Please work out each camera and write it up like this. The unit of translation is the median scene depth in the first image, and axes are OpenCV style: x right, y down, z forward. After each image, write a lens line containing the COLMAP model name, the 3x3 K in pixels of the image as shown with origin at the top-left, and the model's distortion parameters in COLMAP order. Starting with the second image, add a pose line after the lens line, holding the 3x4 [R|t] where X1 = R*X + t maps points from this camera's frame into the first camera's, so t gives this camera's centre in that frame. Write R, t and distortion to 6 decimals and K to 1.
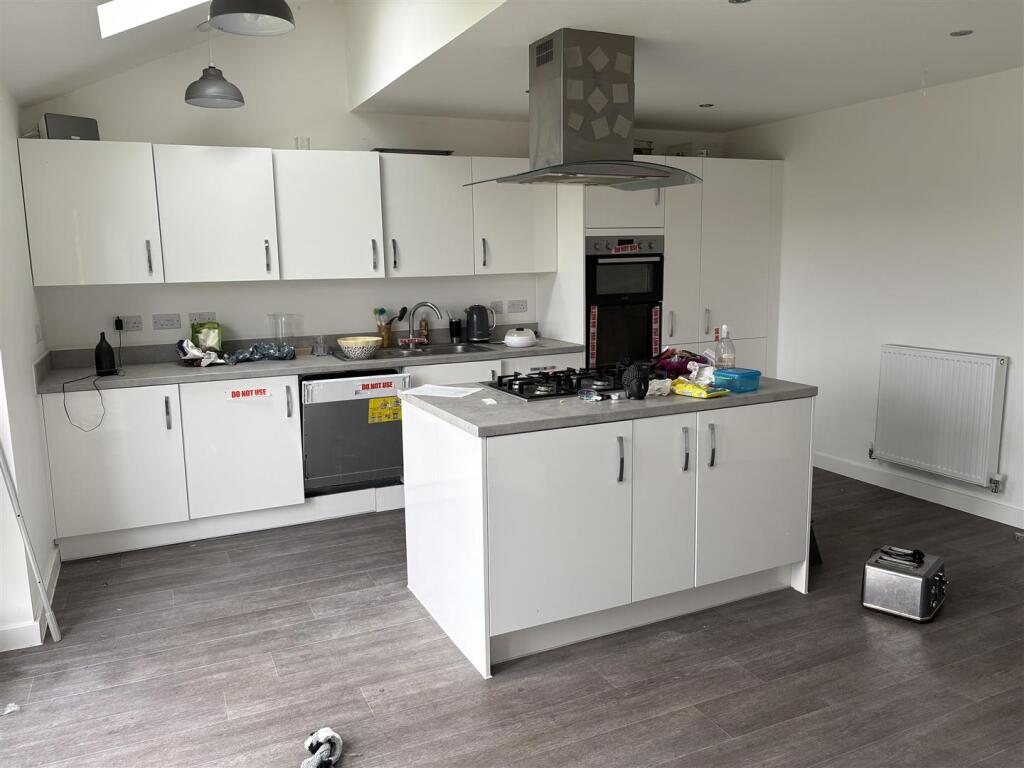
lens RADIAL K [[786.1, 0, 512.1], [0, 786.1, 383.4], [0, 0, 1]] dist [0.103314, -0.000968]
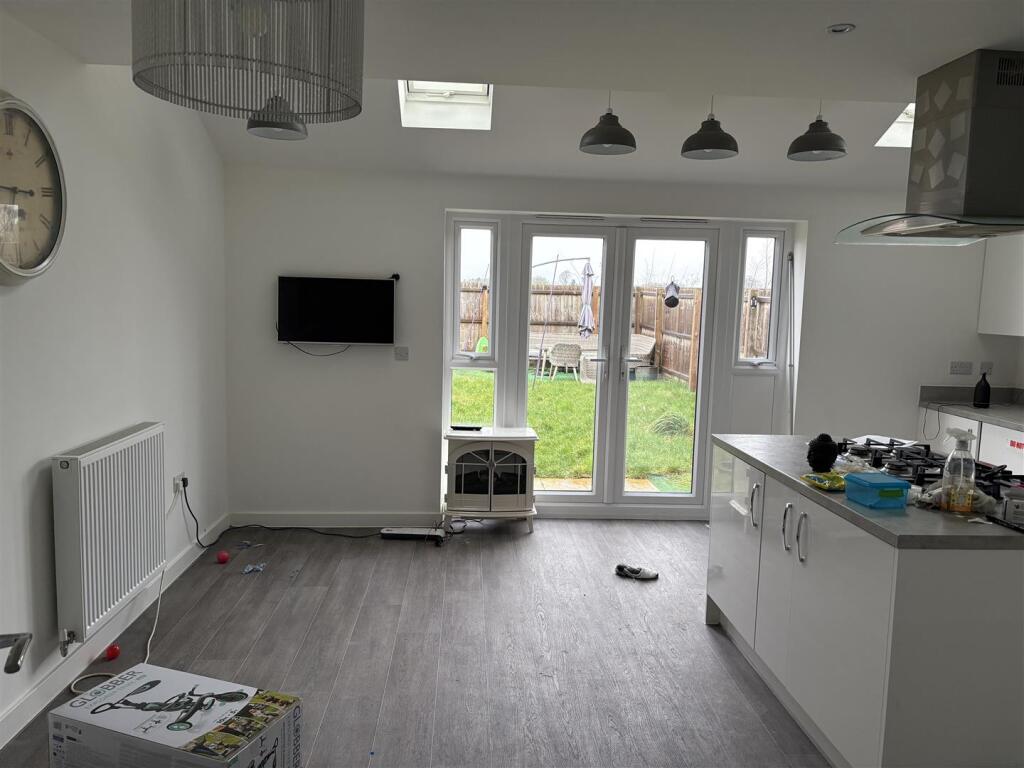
lens RADIAL K [[786.1, 0, 512.0], [0, 786.1, 384.4], [0, 0, 1]] dist [0.103314, -0.000968]
pose [[-0.372272, 0.111880, -0.921356, 1.098744], [-0.160690, 0.969947, 0.182707, -0.190649], [0.914107, 0.216069, -0.343106, 0.932798]]
